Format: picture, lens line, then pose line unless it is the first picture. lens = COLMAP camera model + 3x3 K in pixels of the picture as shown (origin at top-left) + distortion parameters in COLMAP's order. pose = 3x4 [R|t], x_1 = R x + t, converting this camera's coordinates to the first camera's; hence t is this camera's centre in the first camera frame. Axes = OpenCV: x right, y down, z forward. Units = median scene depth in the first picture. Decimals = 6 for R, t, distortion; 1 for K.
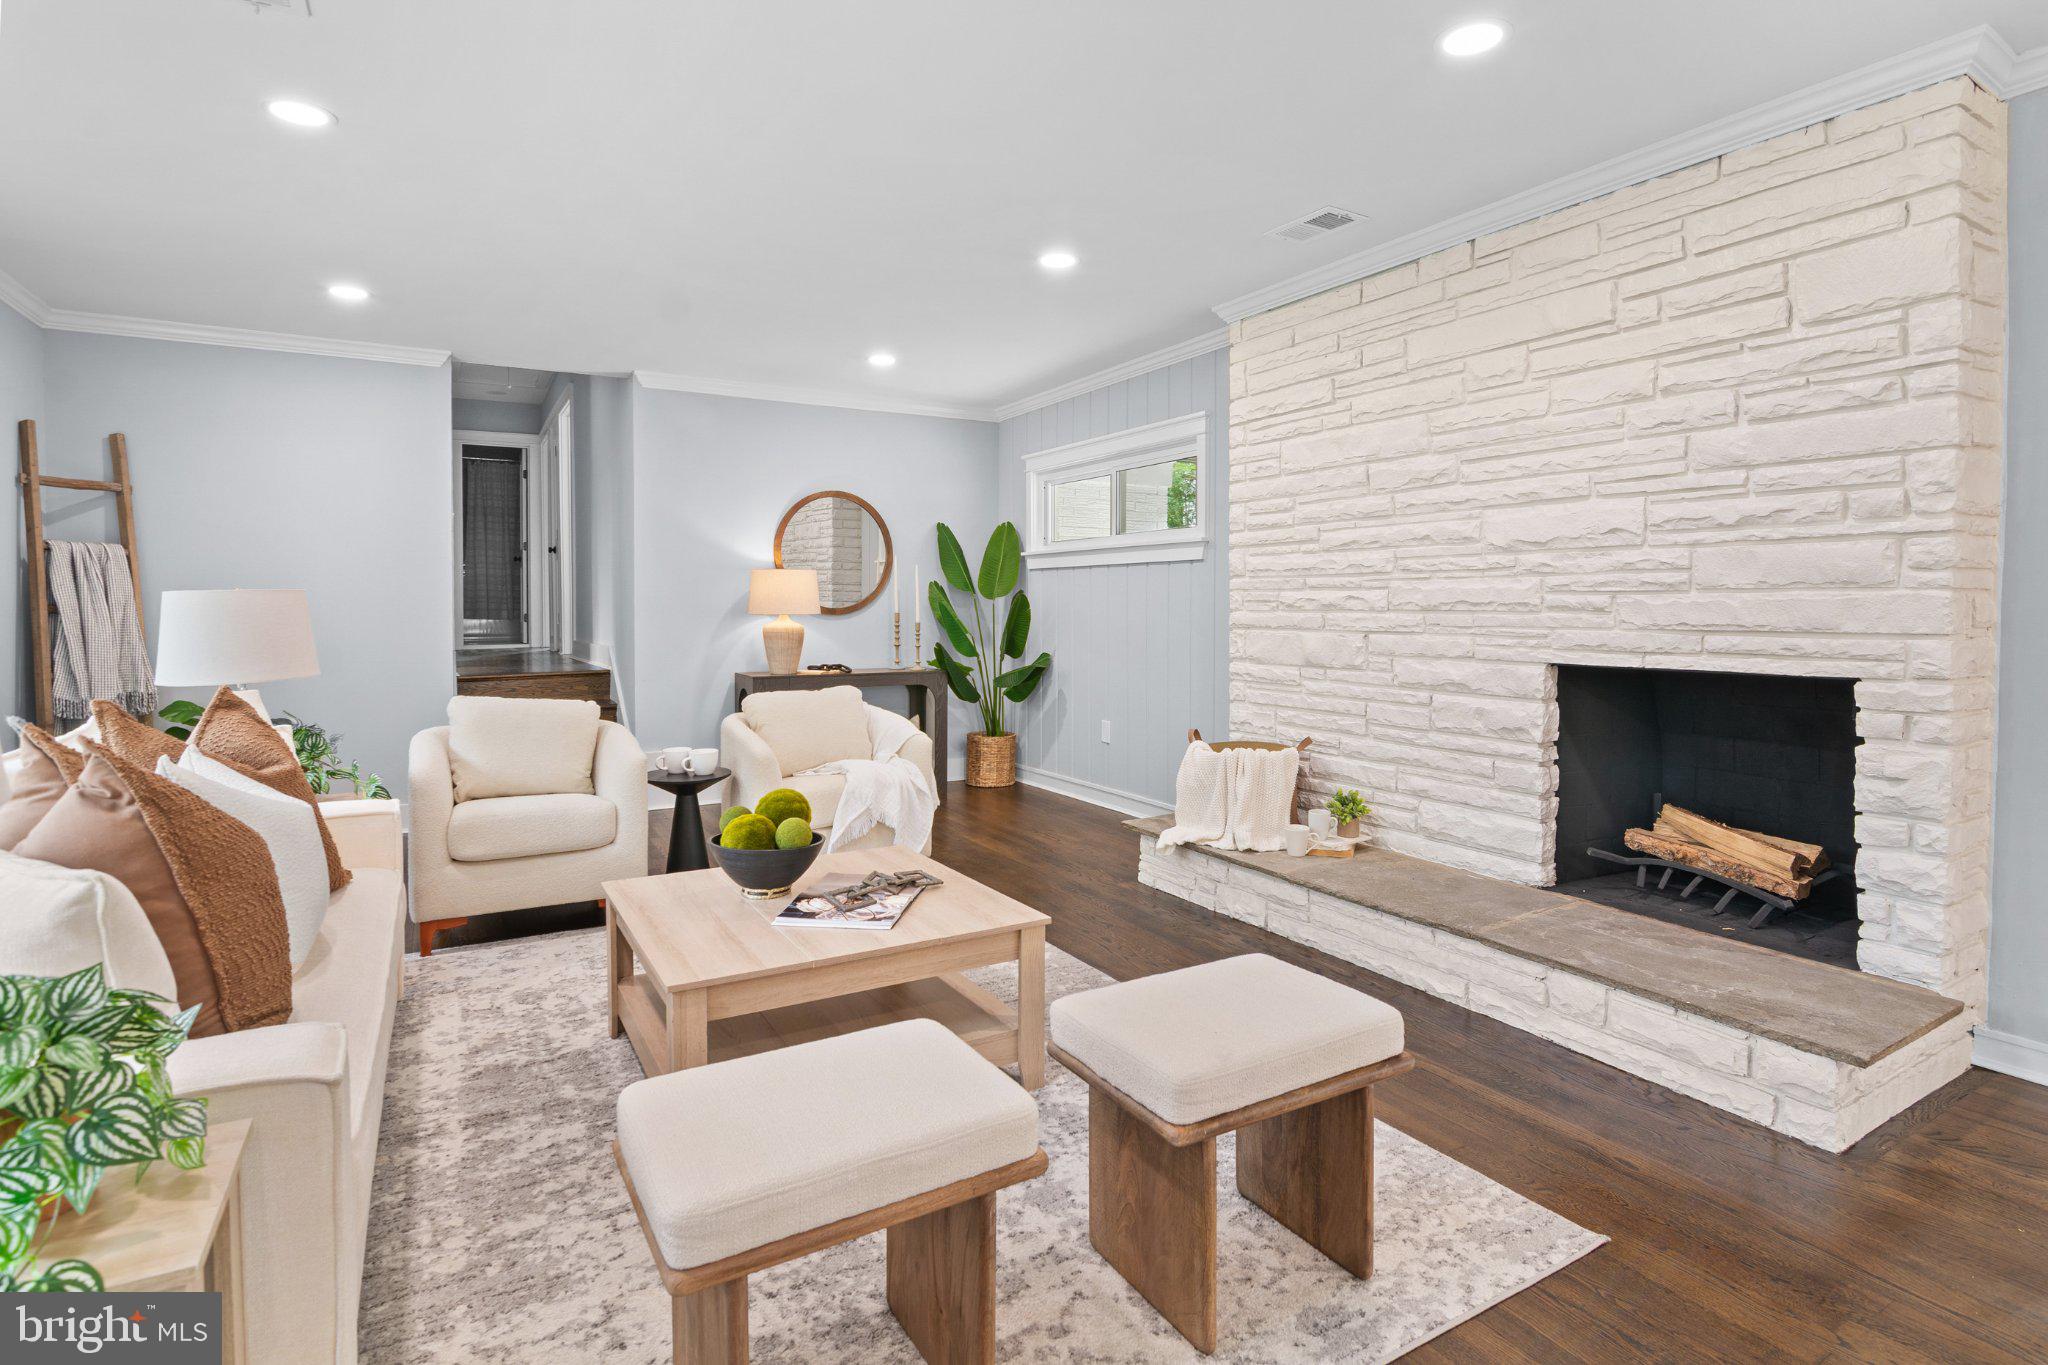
lens RADIAL K [[1030.8, 0, 1008.9], [0, 1030.8, 617.8], [0, 0, 1]] dist [-0.011346, -0.003681]
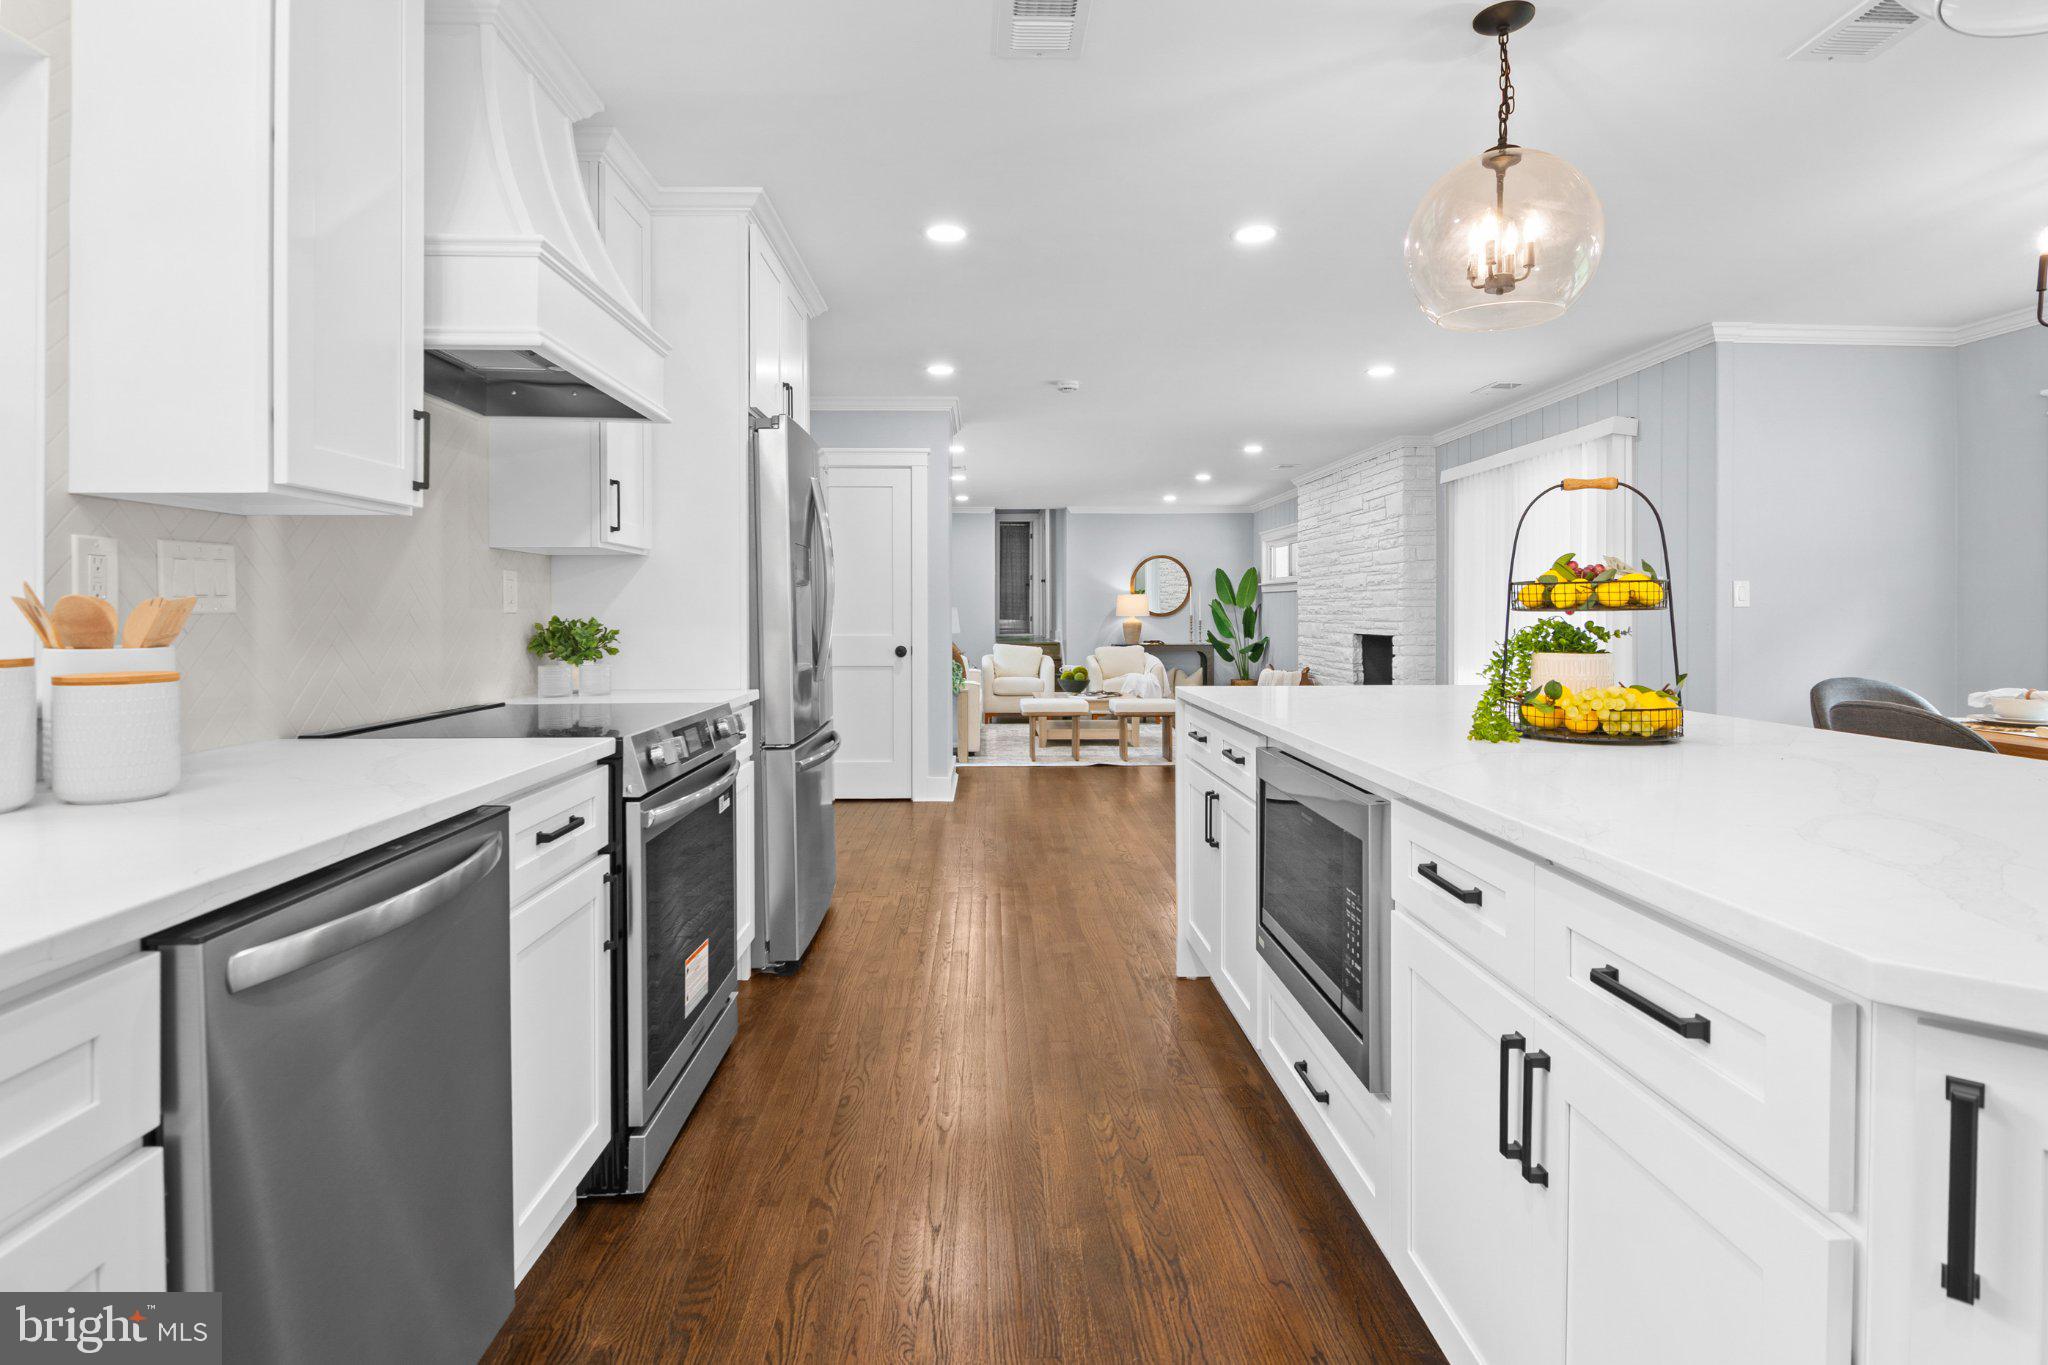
lens RADIAL K [[1030.8, 0, 1034.1], [0, 1030.8, 610.1], [0, 0, 1]] dist [-0.011346, -0.003681]
pose [[0.896410, -0.000560, -0.443225, 0.893703], [-0.004978, 0.999923, -0.011330, 0.016795], [0.443198, 0.012363, 0.896339, -1.639260]]
